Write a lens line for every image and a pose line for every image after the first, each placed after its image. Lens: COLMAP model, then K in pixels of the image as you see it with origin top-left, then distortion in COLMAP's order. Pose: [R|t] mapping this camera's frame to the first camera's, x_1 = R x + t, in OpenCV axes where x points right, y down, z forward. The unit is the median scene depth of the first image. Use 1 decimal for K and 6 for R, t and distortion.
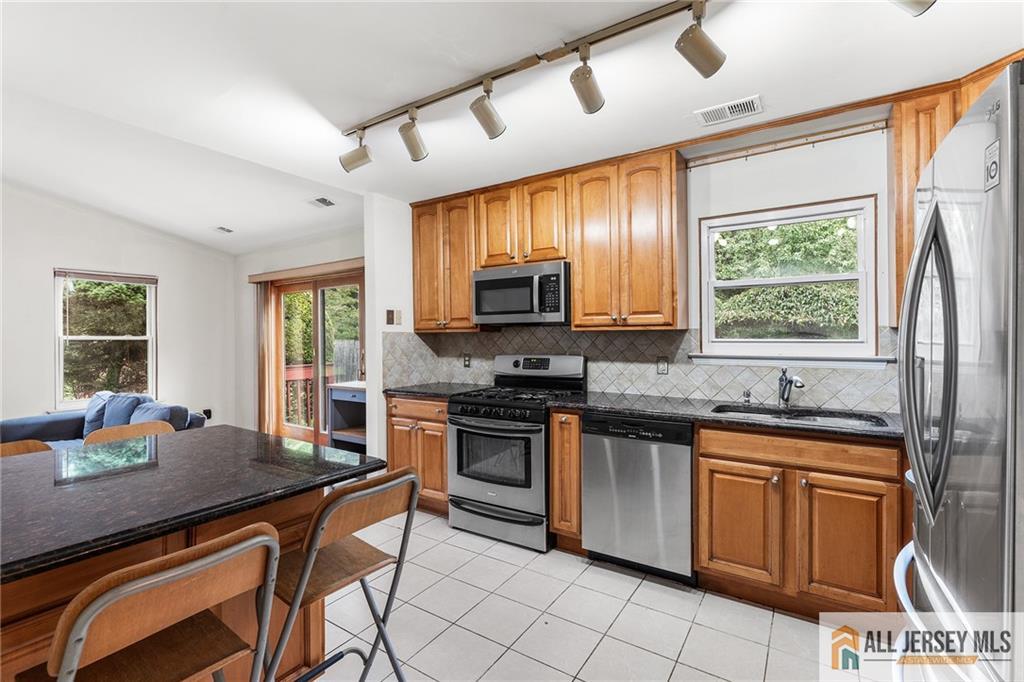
lens RADIAL K [[463.1, 0, 510.5], [0, 463.1, 334.6], [0, 0, 1]] dist [-0.002726, 0.000191]
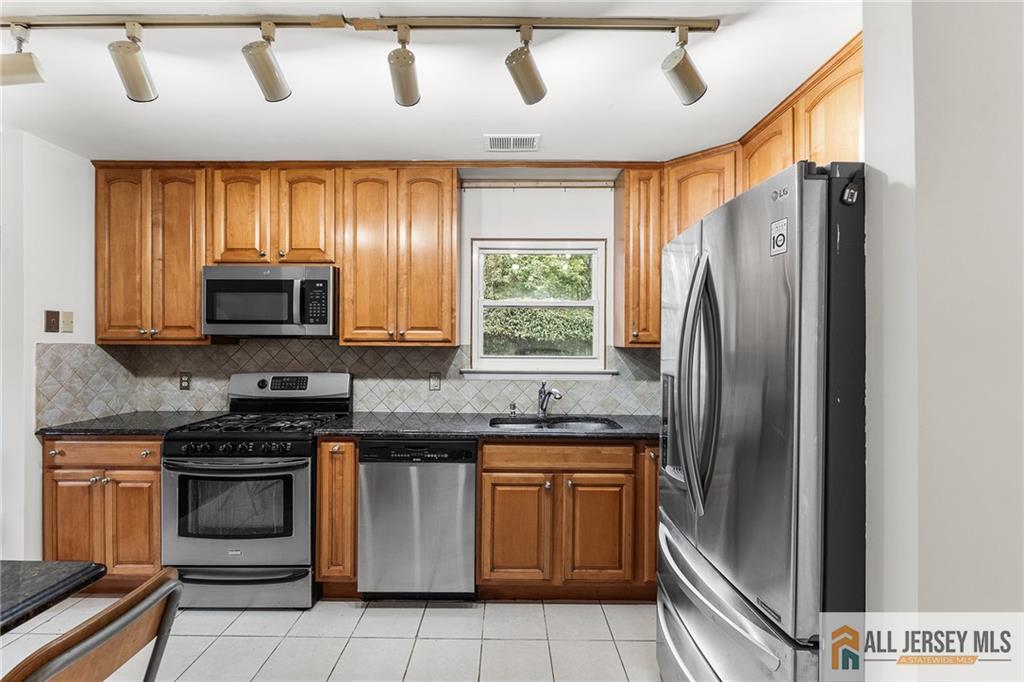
lens RADIAL K [[456.7, 0, 507.0], [0, 456.7, 340.9], [0, 0, 1]] dist [-0.006302, 0.000313]
pose [[0.837085, 0.013722, 0.546901, -0.081952], [-0.012214, 0.999905, -0.006393, -0.016517], [-0.546937, -0.001328, 0.837173, 0.101602]]
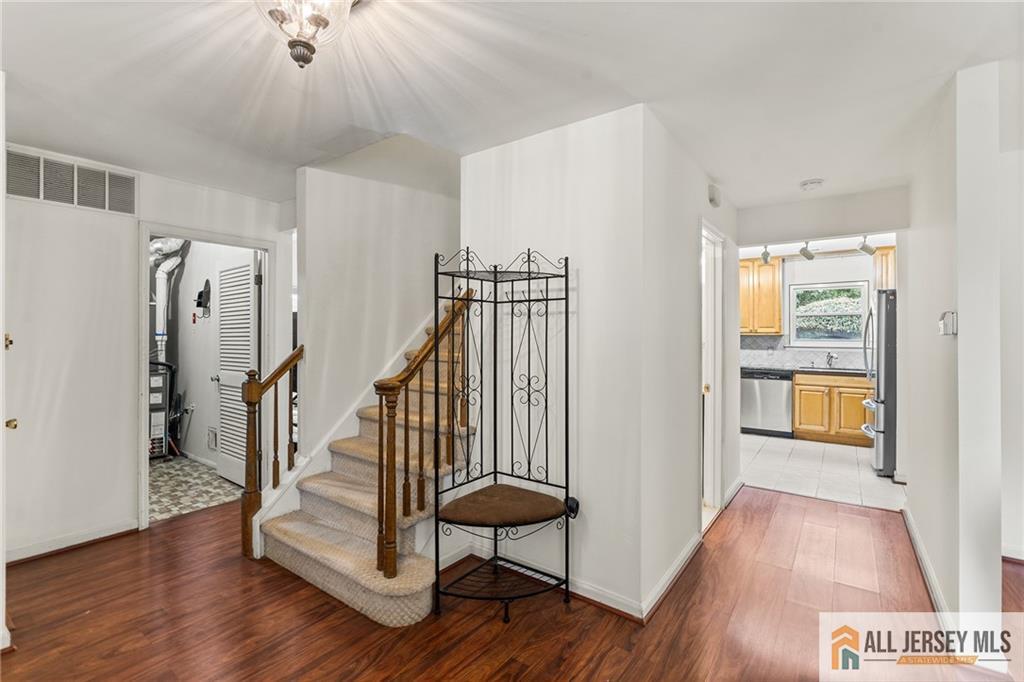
lens RADIAL K [[463.1, 0, 510.5], [0, 463.1, 334.6], [0, 0, 1]] dist [-0.002726, 0.000191]
pose [[0.998810, 0.006249, -0.048358, -0.828734], [-0.006235, 0.999980, 0.000428, -0.004571], [0.048360, -0.000126, 0.998830, -1.295918]]
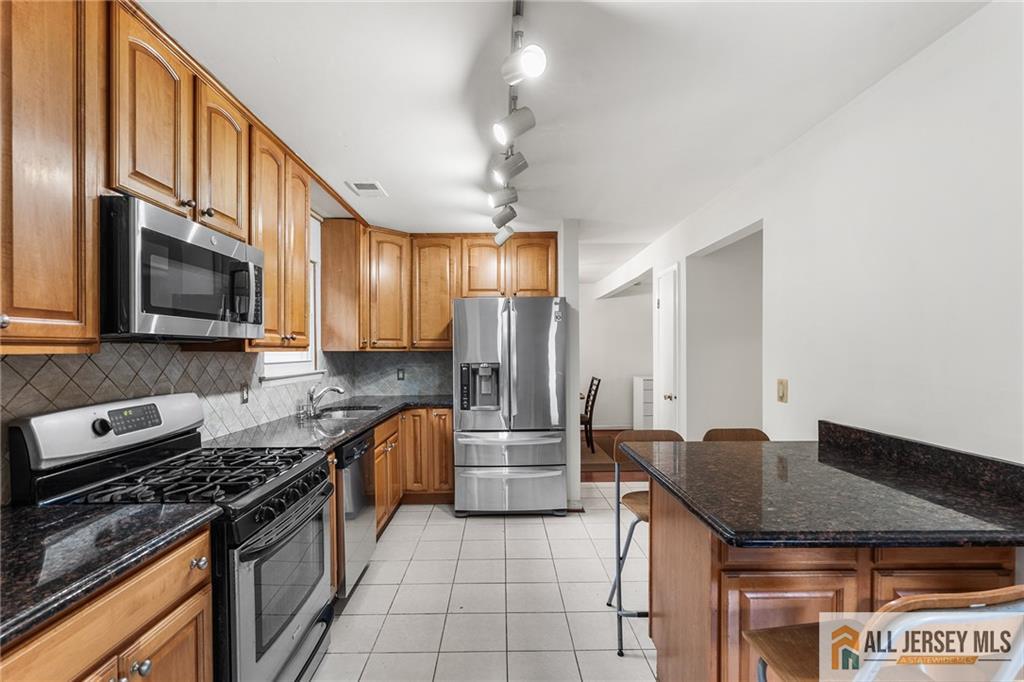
lens RADIAL K [[464.4, 0, 505.4], [0, 464.4, 355.4], [0, 0, 1]] dist [-0.000825, -0.000206]
pose [[-0.558663, -0.001035, 0.829394, -0.683196], [0.006935, 0.999958, 0.005919, -0.005360], [-0.829366, 0.009059, -0.558632, 1.127429]]
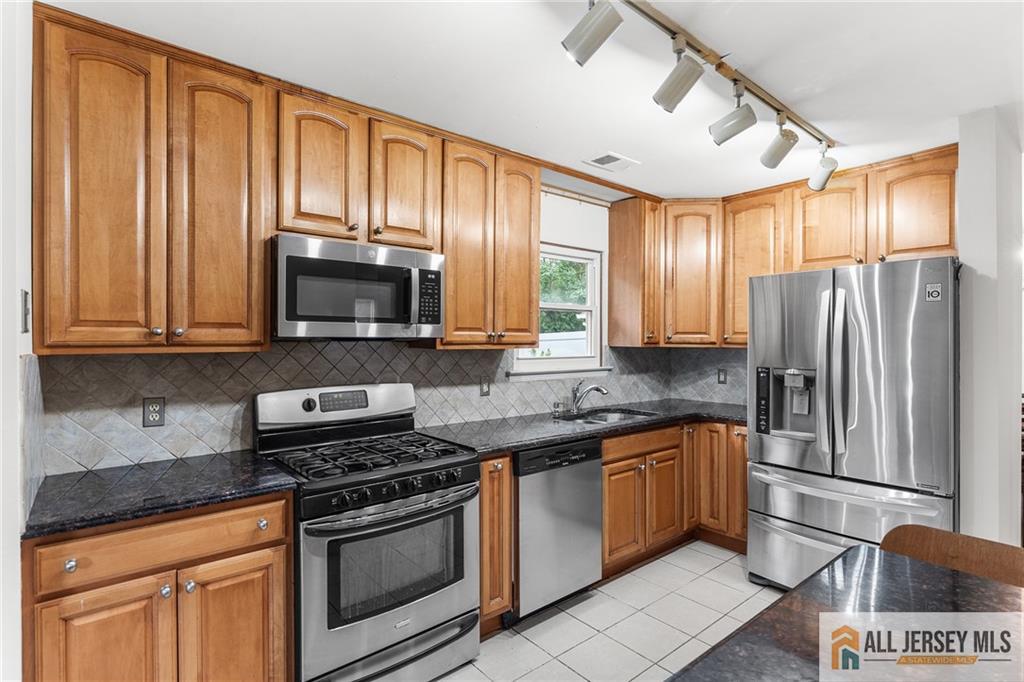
lens RADIAL K [[502.0, 0, 512.0], [0, 502.0, 341.0], [0, 0, 1]] dist [-0.001912, -0.000819]
pose [[0.289972, 0.004893, 0.957023, -0.636572], [-0.006264, 0.999975, -0.003214, -0.021560], [-0.957015, -0.005063, 0.289996, 0.690643]]
